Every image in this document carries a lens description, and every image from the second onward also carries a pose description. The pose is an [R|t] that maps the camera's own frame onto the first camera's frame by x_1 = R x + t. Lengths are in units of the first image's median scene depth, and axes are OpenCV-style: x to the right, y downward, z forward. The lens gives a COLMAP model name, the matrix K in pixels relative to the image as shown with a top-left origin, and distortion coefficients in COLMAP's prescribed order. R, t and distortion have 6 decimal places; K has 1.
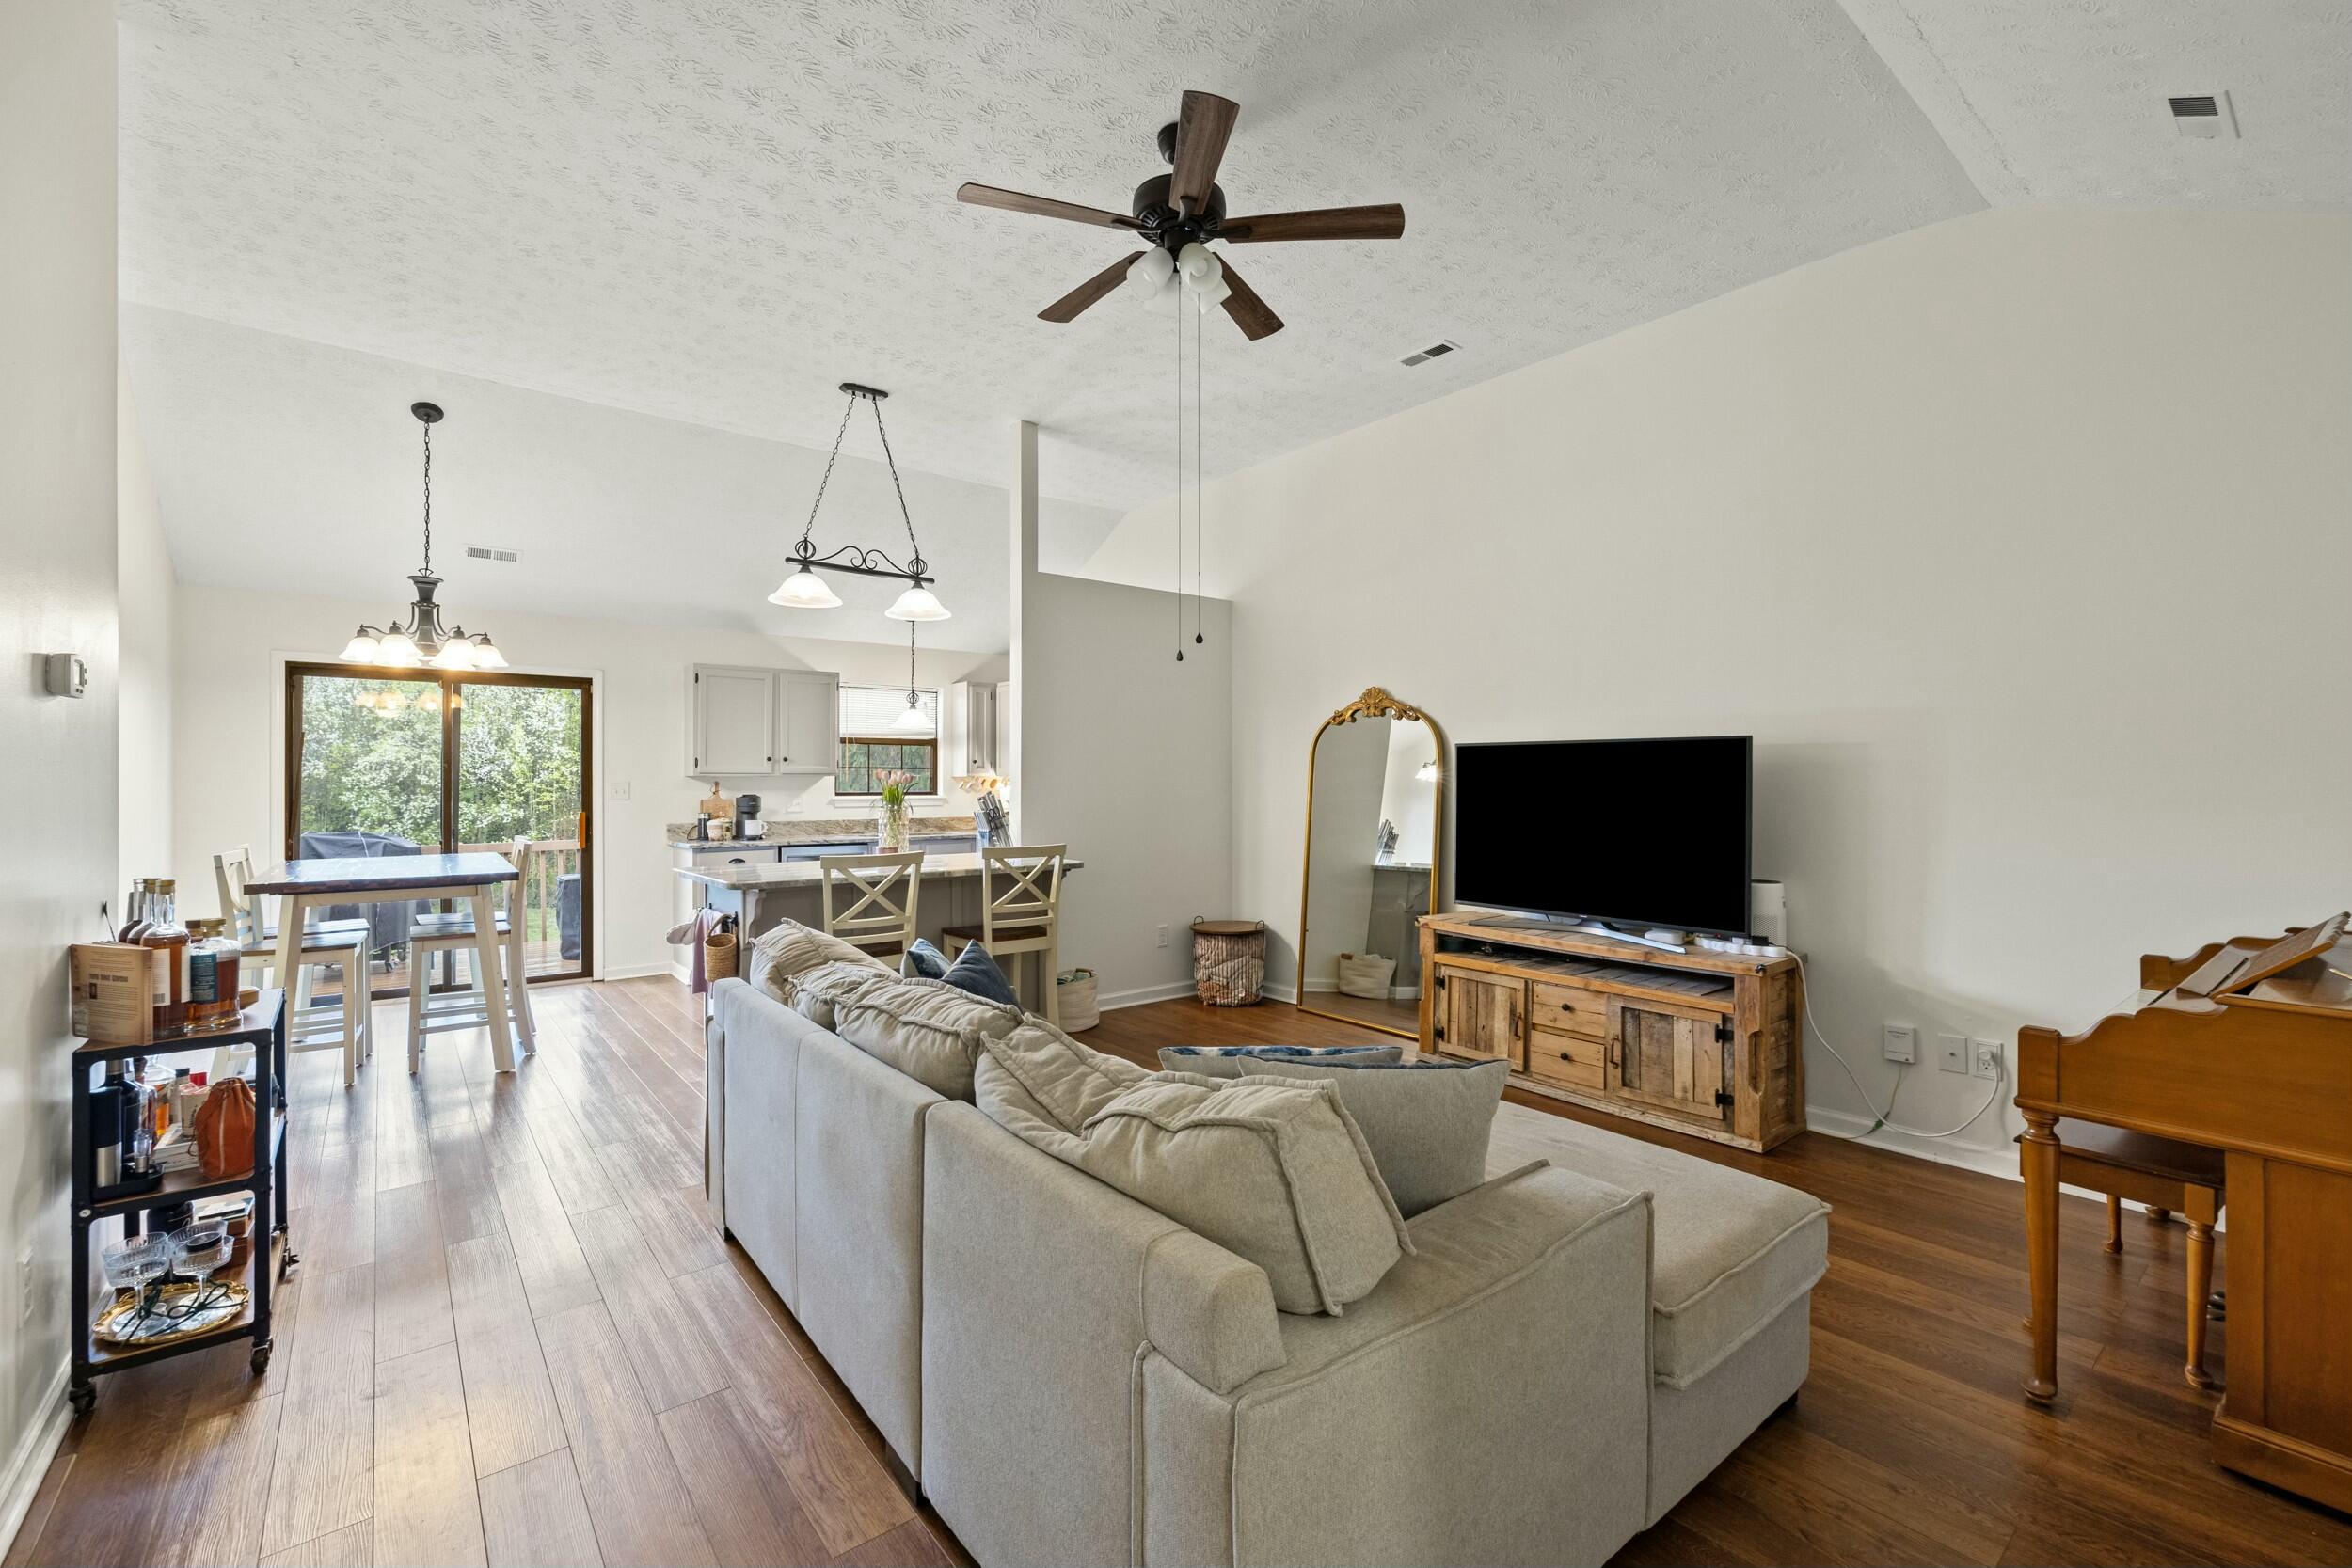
lens RADIAL K [[997.9, 0, 1189.9], [0, 997.9, 778.1], [0, 0, 1]] dist [0.001916, 0.000830]
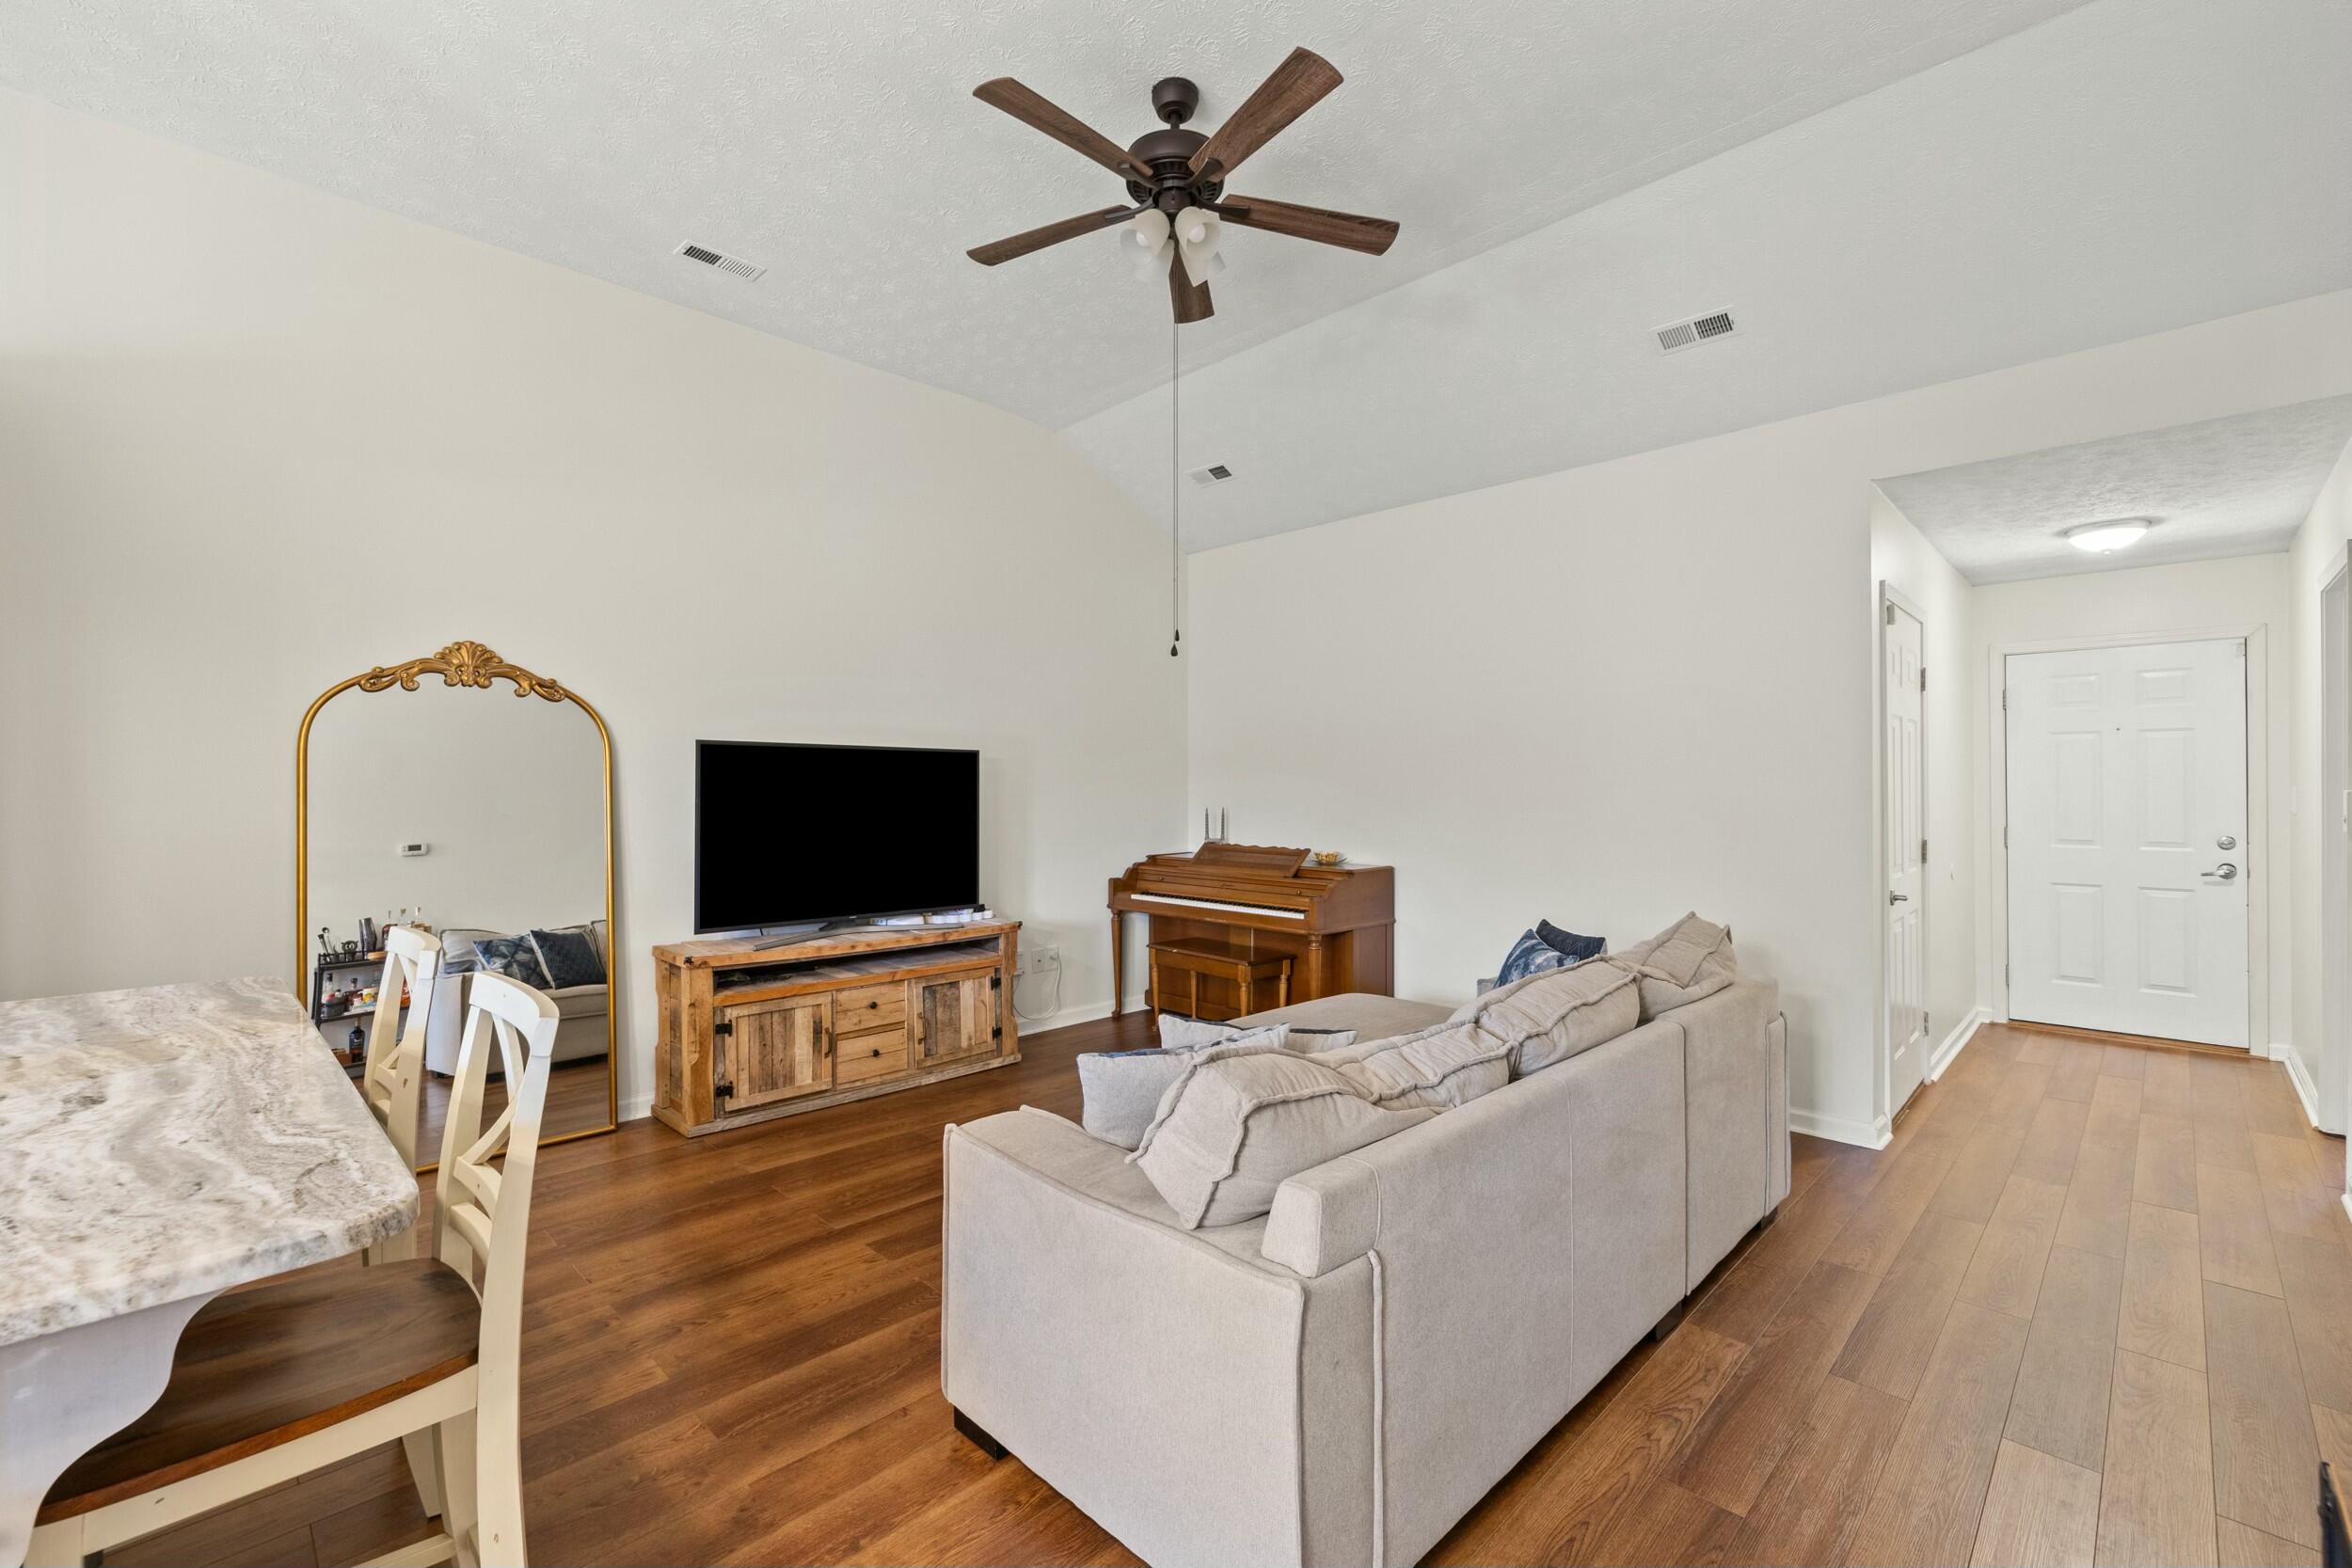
lens RADIAL K [[997.9, 0, 1175.4], [0, 997.9, 782.3], [0, 0, 1]] dist [0.001916, 0.000830]
pose [[-0.111067, 0.010649, 0.993756, -0.340289], [-0.002546, 0.999936, -0.011000, 0.005521], [-0.993810, -0.003752, -0.111033, 0.403531]]
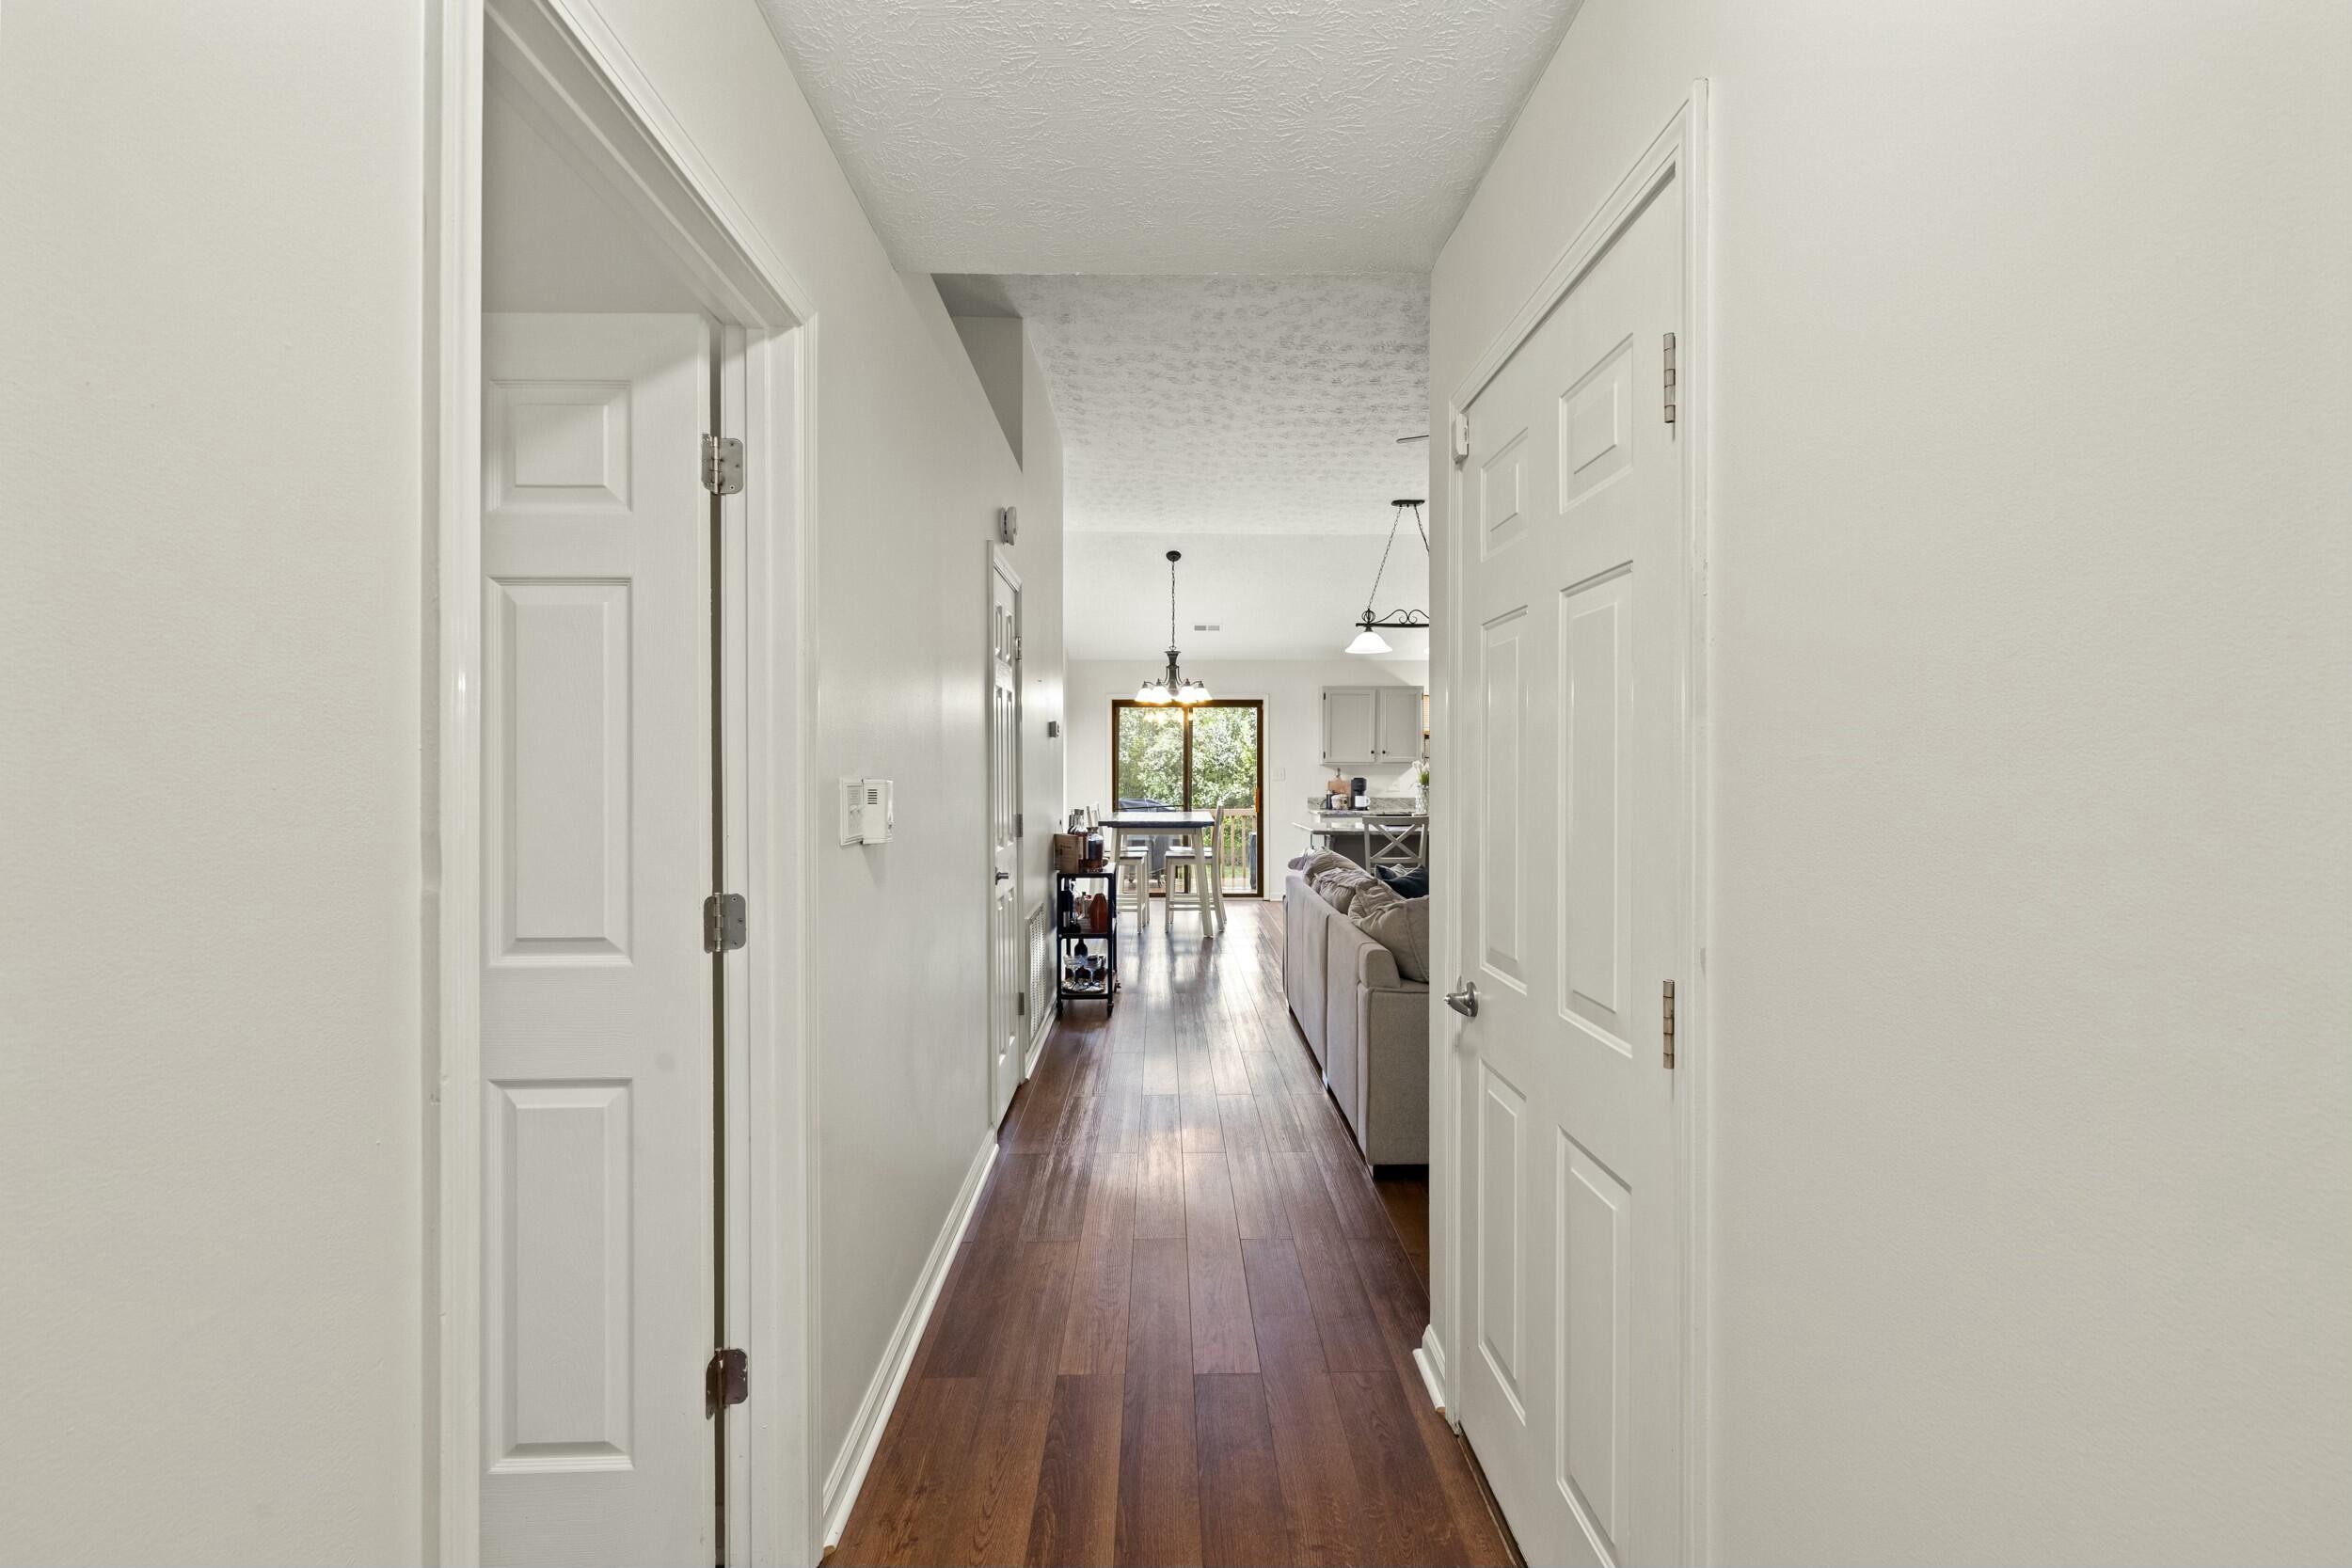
lens RADIAL K [[997.9, 0, 1178.4], [0, 997.9, 778.4], [0, 0, 1]] dist [0.001916, 0.000830]
pose [[0.787703, 0.009953, -0.615975, 0.379446], [-0.000282, 0.999875, 0.015794, -0.007780], [0.616055, -0.012267, 0.787607, -0.439798]]
